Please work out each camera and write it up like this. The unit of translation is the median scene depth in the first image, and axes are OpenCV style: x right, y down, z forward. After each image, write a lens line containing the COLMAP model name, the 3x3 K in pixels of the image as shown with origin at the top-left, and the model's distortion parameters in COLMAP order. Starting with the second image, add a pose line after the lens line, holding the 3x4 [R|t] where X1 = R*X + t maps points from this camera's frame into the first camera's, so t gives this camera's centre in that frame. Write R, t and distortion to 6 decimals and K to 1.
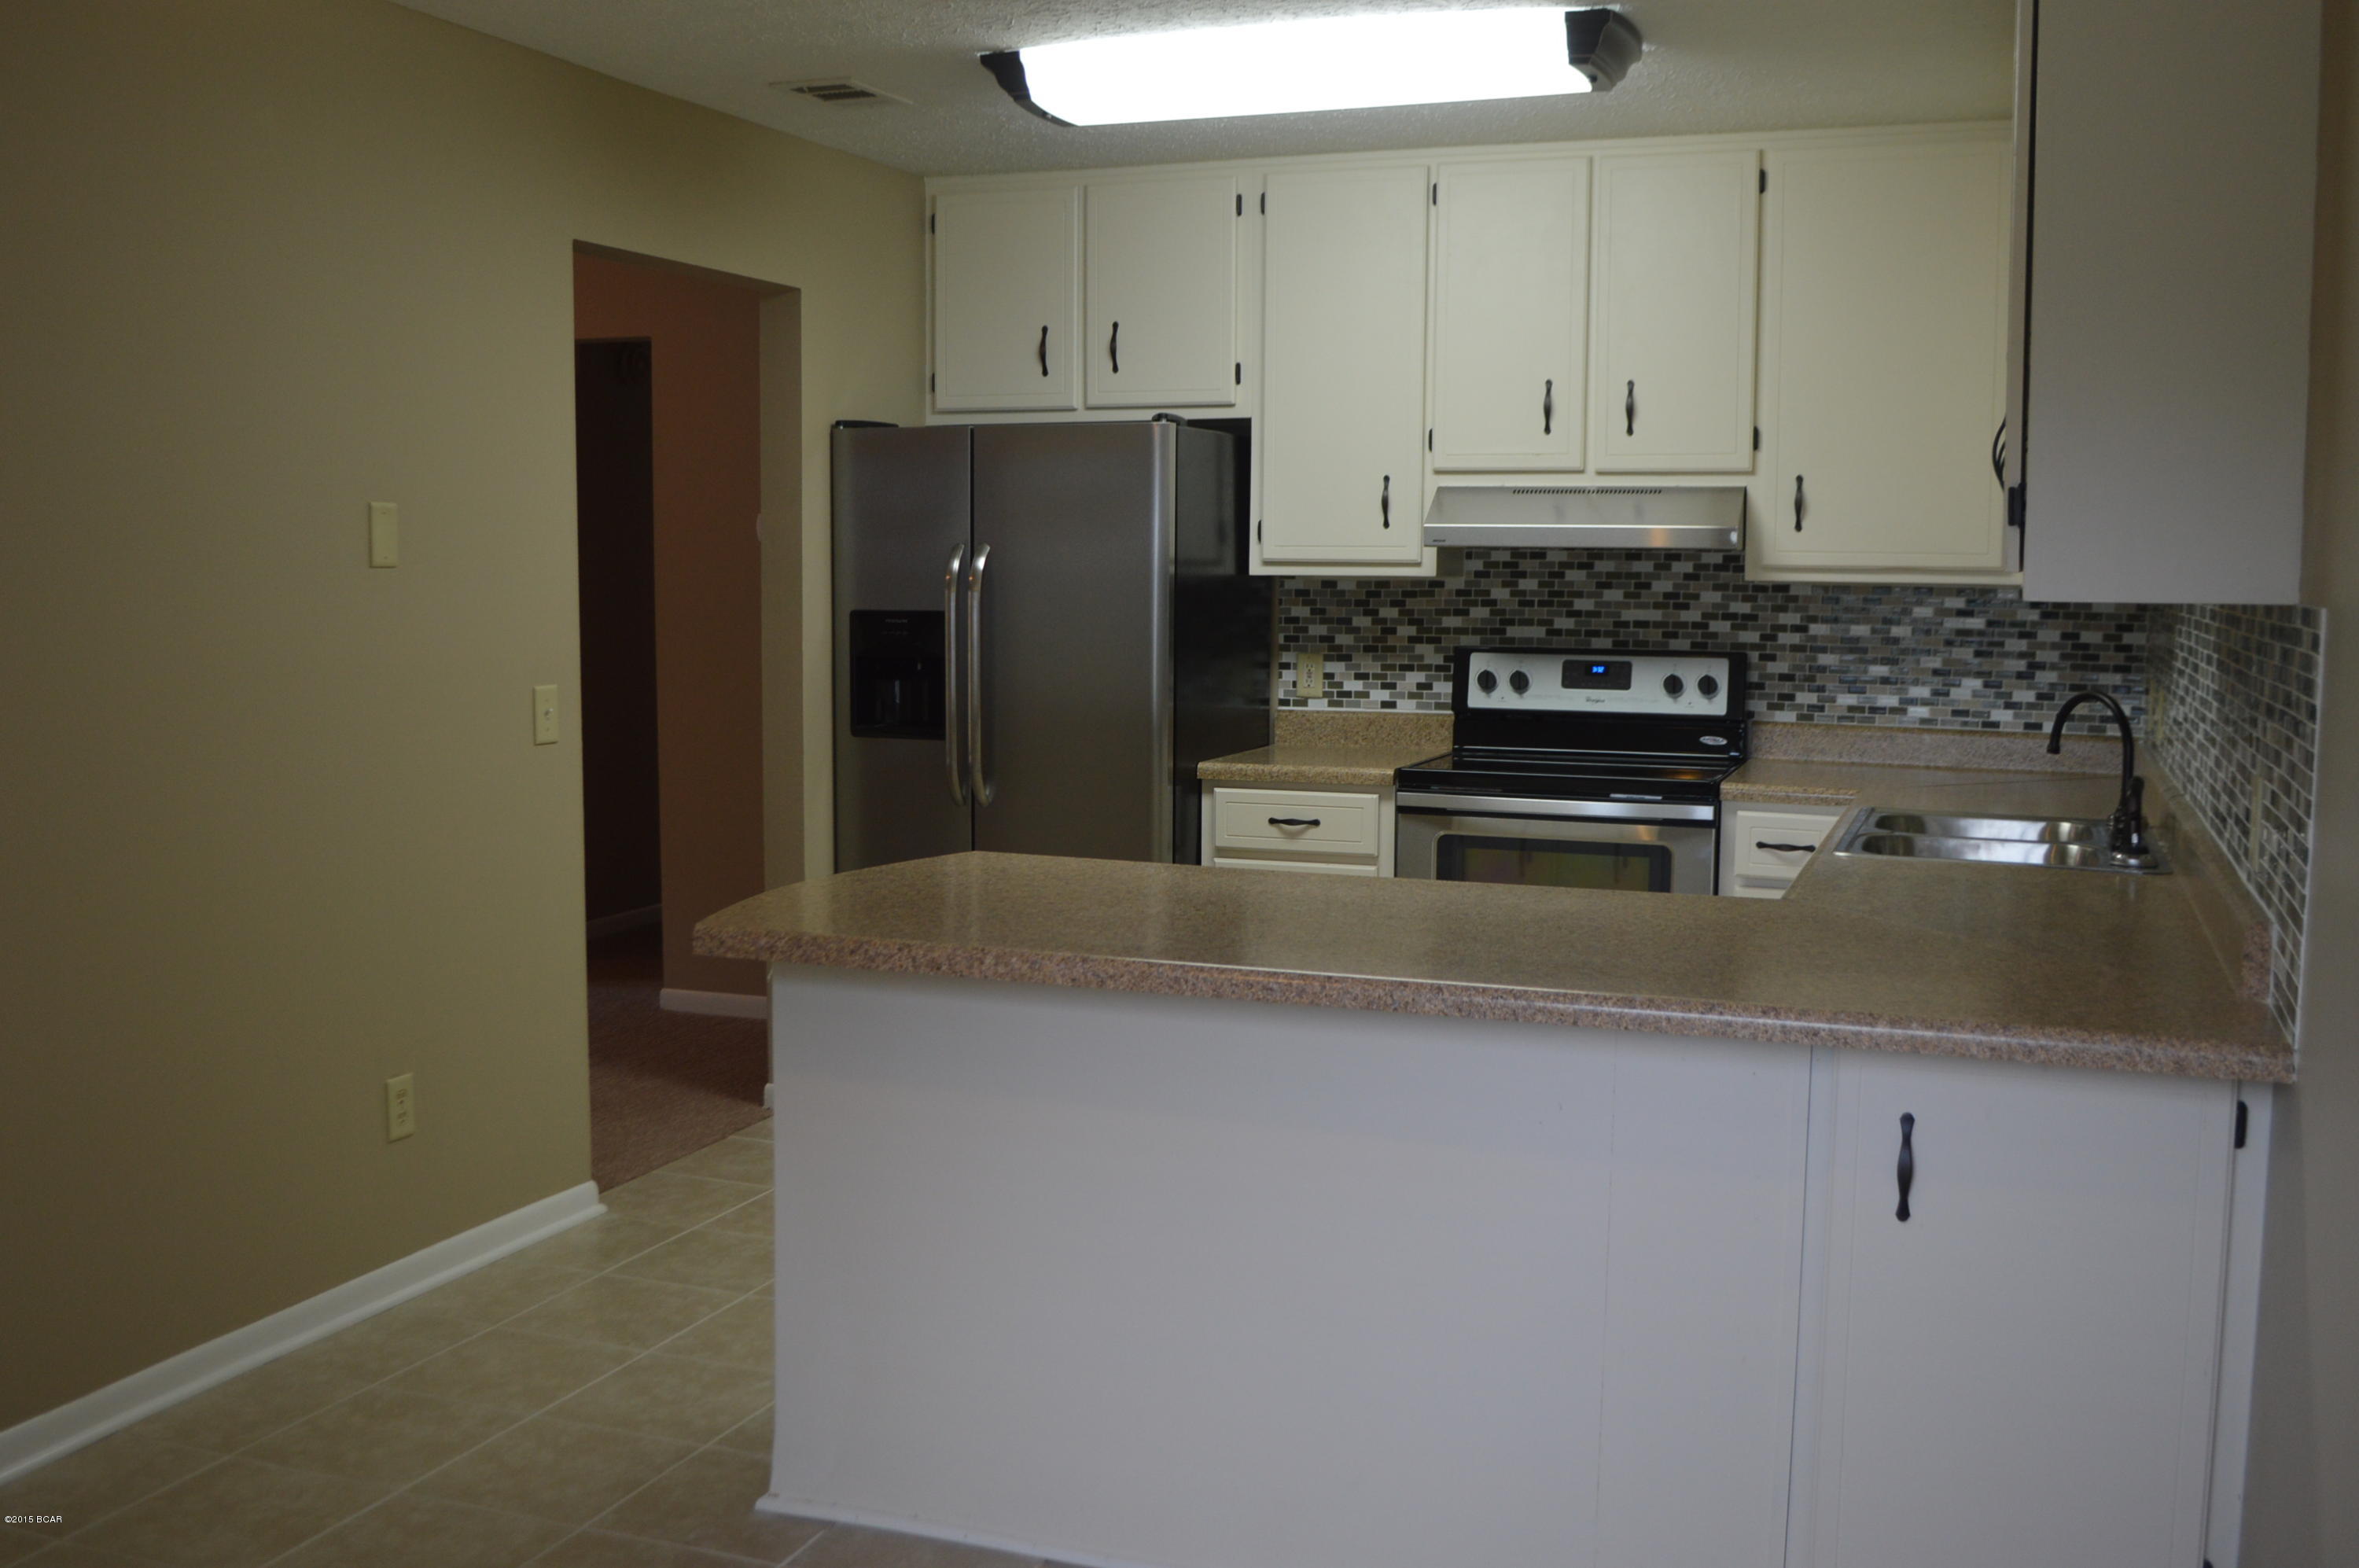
lens RADIAL K [[2281.5, 0, 1159.9], [0, 2281.5, 786.5], [0, 0, 1]] dist [-0.036503, 0.000000]
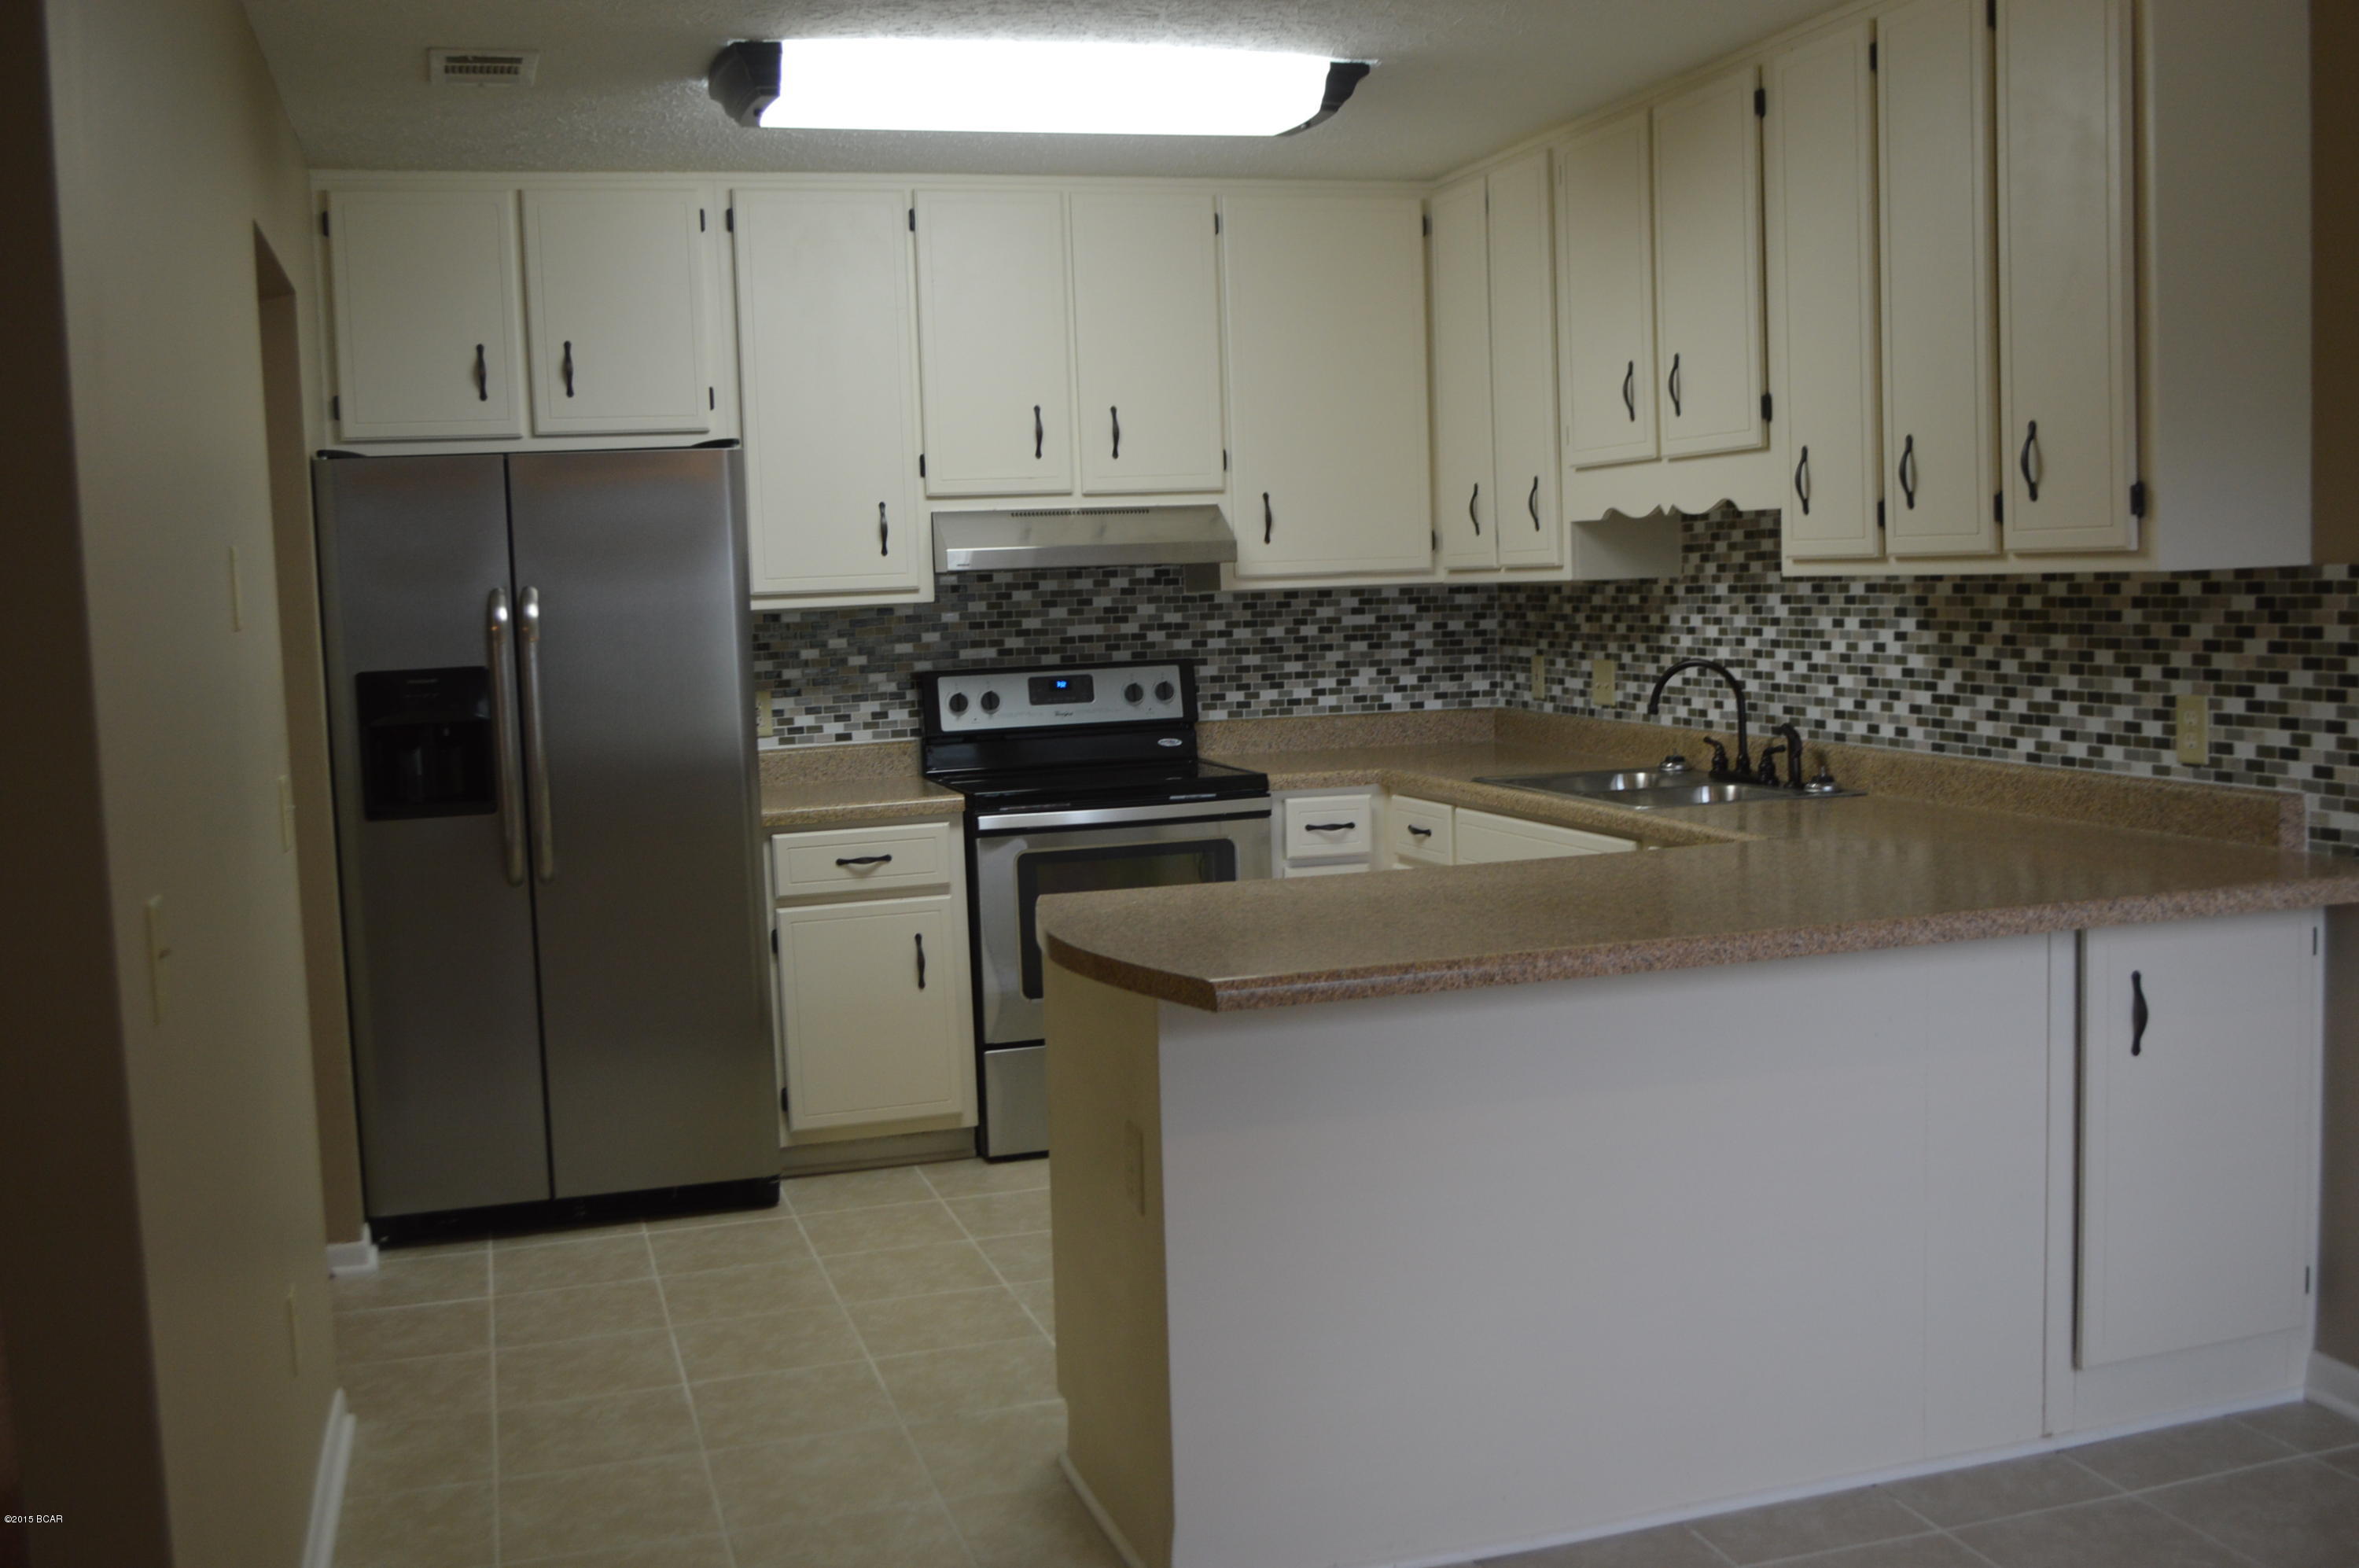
lens RADIAL K [[2281.5, 0, 1163.1], [0, 2281.5, 789.3], [0, 0, 1]] dist [-0.036503, 0.000000]
pose [[0.789093, -0.095212, 0.606850, -0.421993], [0.105321, 0.994256, 0.019044, -0.019297], [-0.605177, 0.048886, 0.794589, 0.152379]]
